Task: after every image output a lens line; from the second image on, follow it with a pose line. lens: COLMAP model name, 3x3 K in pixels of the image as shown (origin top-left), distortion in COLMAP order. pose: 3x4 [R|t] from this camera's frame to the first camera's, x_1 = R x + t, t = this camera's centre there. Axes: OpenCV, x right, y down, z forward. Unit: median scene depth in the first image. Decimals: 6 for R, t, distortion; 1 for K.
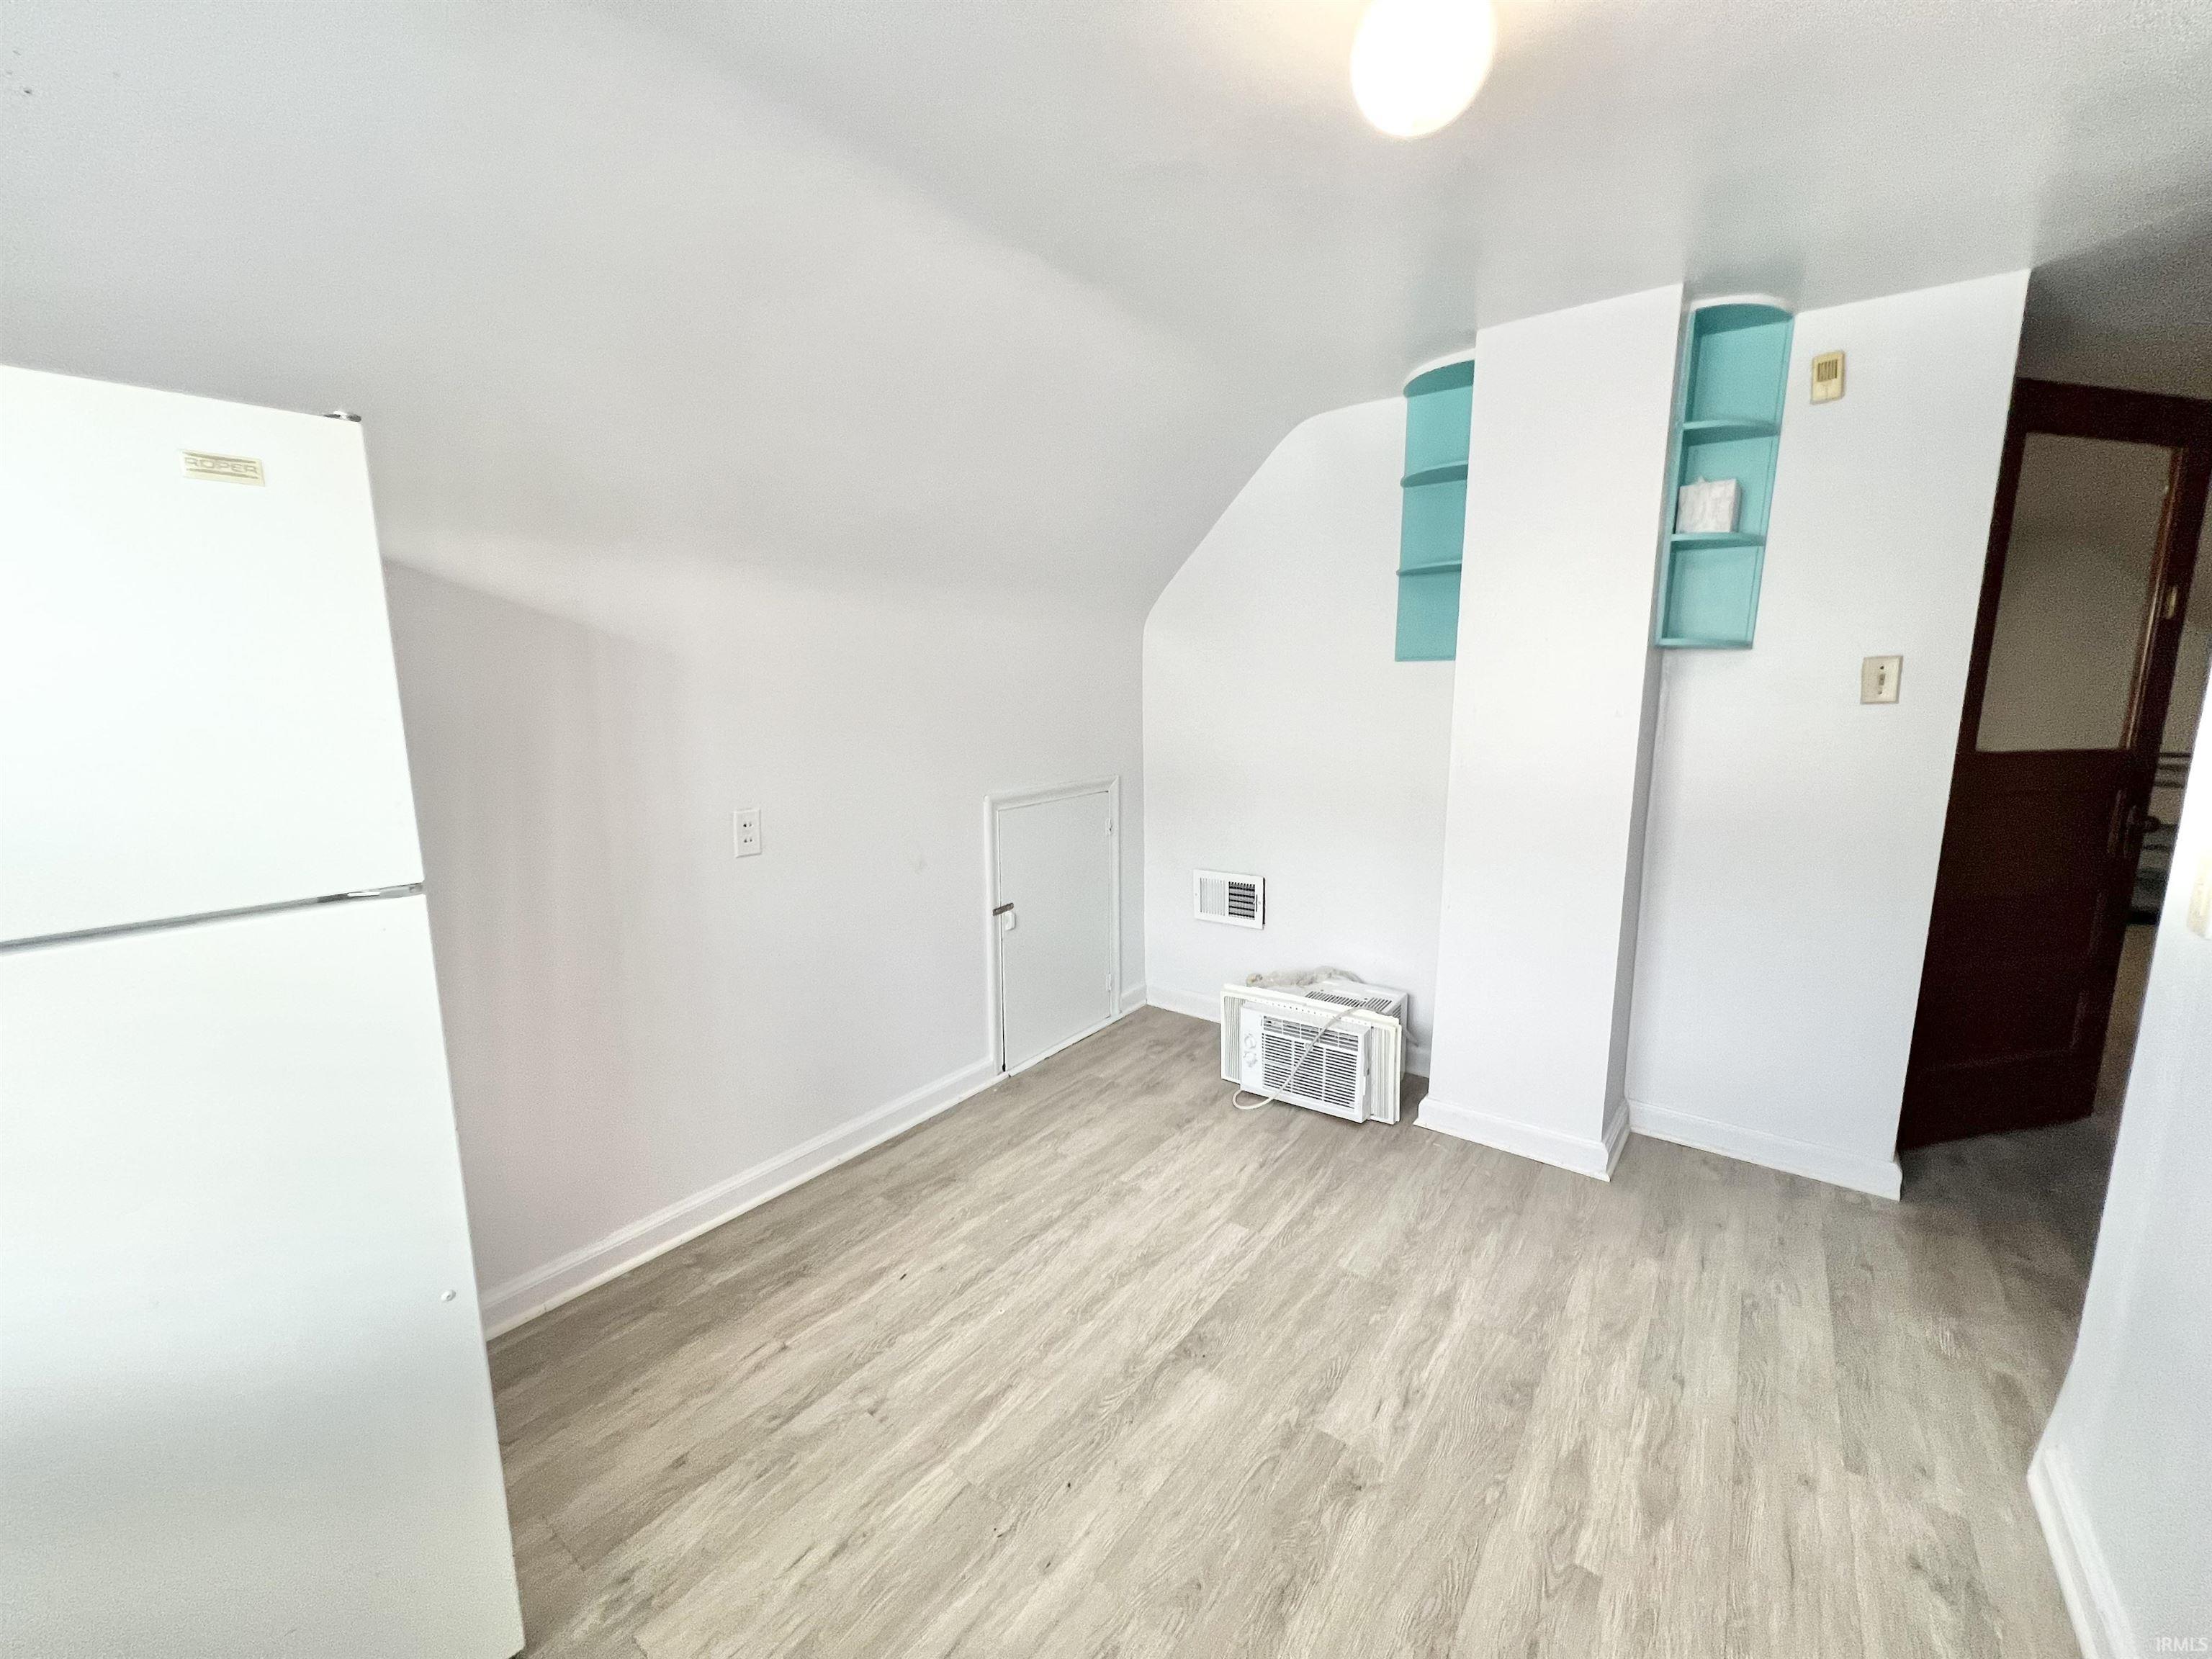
lens RADIAL K [[890.0, 0, 1110.2], [0, 890.0, 817.5], [0, 0, 1]] dist [-0.000464, 0.000397]
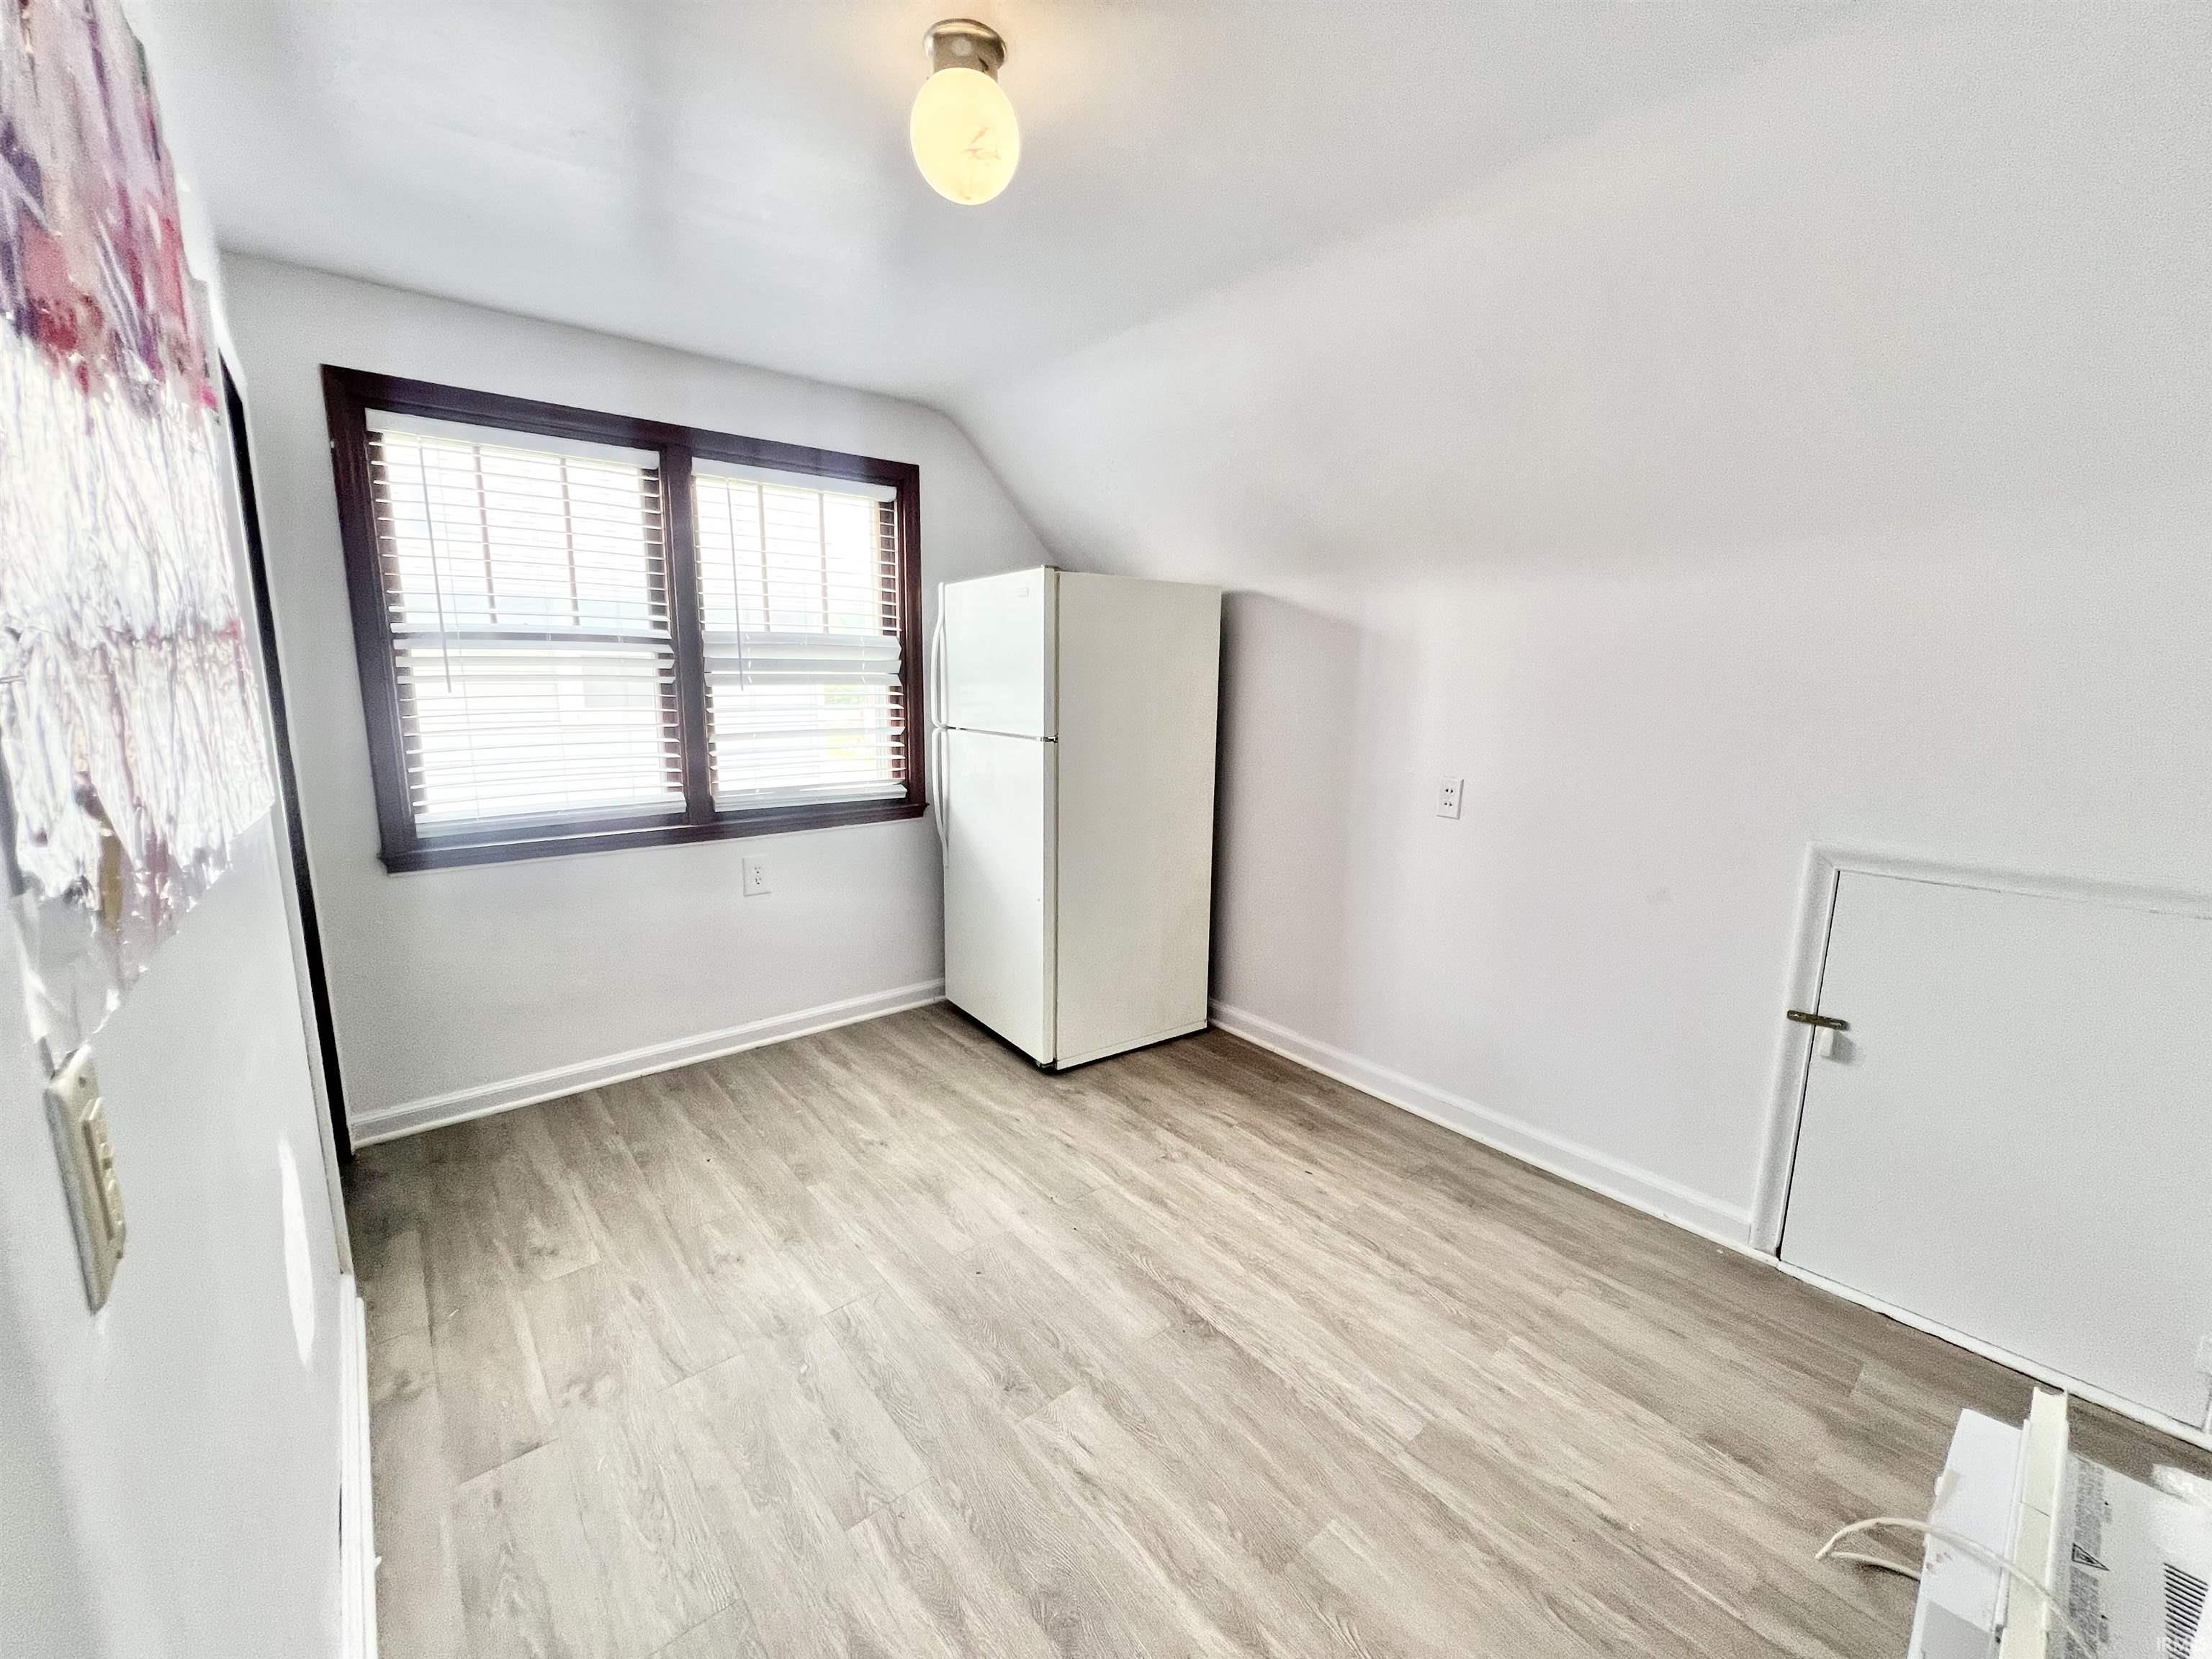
lens RADIAL K [[890.0, 0, 1099.1], [0, 890.0, 838.5], [0, 0, 1]] dist [-0.000464, 0.000397]
pose [[-0.236998, 0.178542, -0.954963, 0.875980], [-0.160037, 0.962364, 0.219643, -0.121635], [0.958238, 0.204884, -0.199505, 0.879442]]
